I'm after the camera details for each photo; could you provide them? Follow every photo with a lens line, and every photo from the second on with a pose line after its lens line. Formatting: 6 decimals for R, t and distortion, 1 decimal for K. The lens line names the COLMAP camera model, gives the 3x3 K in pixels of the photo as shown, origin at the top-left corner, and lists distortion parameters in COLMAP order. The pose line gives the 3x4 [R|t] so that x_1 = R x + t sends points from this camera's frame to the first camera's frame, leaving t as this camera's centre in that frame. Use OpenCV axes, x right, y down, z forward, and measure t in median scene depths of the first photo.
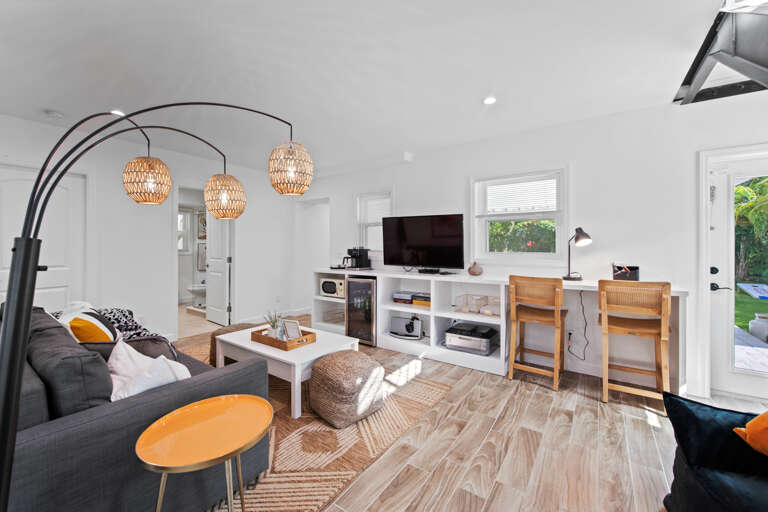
lens RADIAL K [[302.7, 0, 381.5], [0, 302.7, 252.5], [0, 0, 1]] dist [-0.003407, -0.001875]
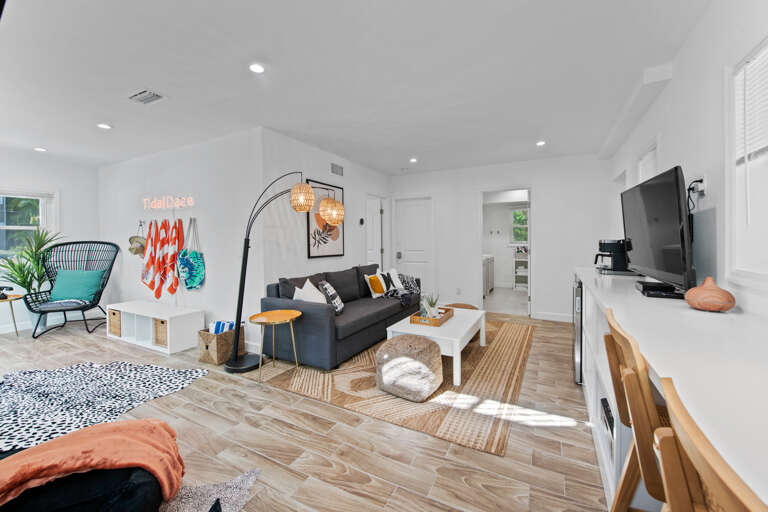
lens RADIAL K [[302.7, 0, 395.9], [0, 302.7, 238.8], [0, 0, 1]] dist [-0.003407, -0.001875]
pose [[0.163275, 0.002292, -0.986578, 0.971489], [-0.015510, 0.999880, -0.000244, -0.024761], [0.986459, 0.015342, 0.163291, 0.761938]]
